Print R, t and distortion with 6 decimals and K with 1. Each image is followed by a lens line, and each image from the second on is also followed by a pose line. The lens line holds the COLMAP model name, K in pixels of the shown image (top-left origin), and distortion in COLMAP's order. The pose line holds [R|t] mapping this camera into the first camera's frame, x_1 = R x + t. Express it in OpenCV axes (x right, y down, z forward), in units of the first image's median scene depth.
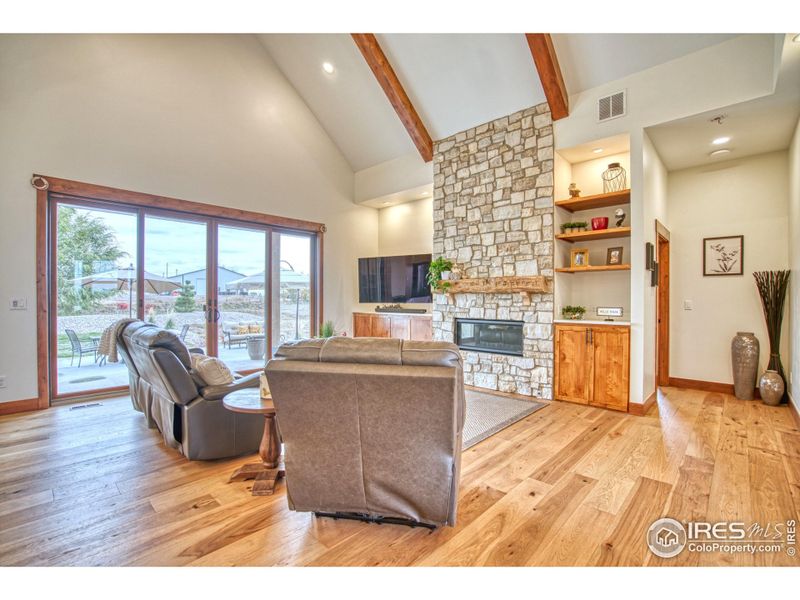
lens RADIAL K [[363.8, 0, 402.3], [0, 363.8, 298.7], [0, 0, 1]] dist [-0.040169, 0.000063]
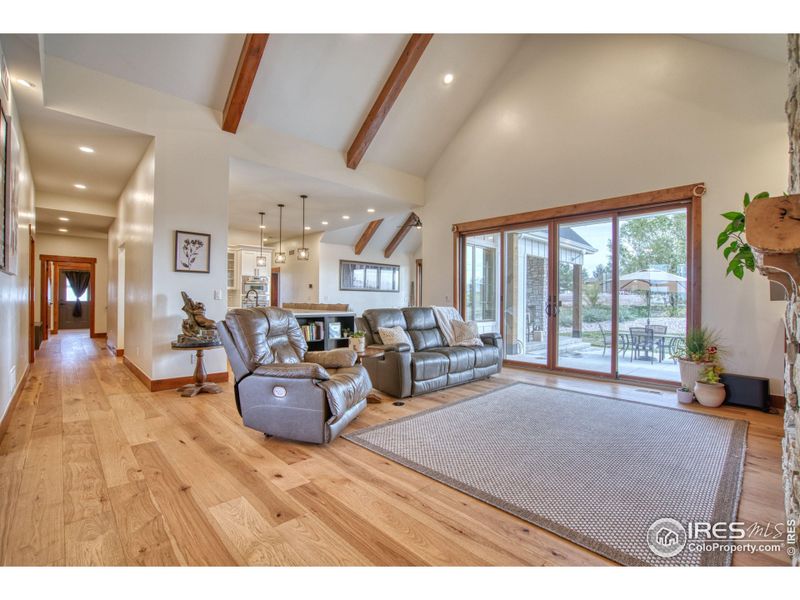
lens RADIAL K [[363.8, 0, 404.5], [0, 363.8, 298.2], [0, 0, 1]] dist [-0.040169, 0.000063]
pose [[-0.034834, -0.001015, -0.999393, 1.104352], [-0.002516, 0.999996, -0.000928, 0.028771], [0.999390, 0.002482, -0.034837, 1.115740]]
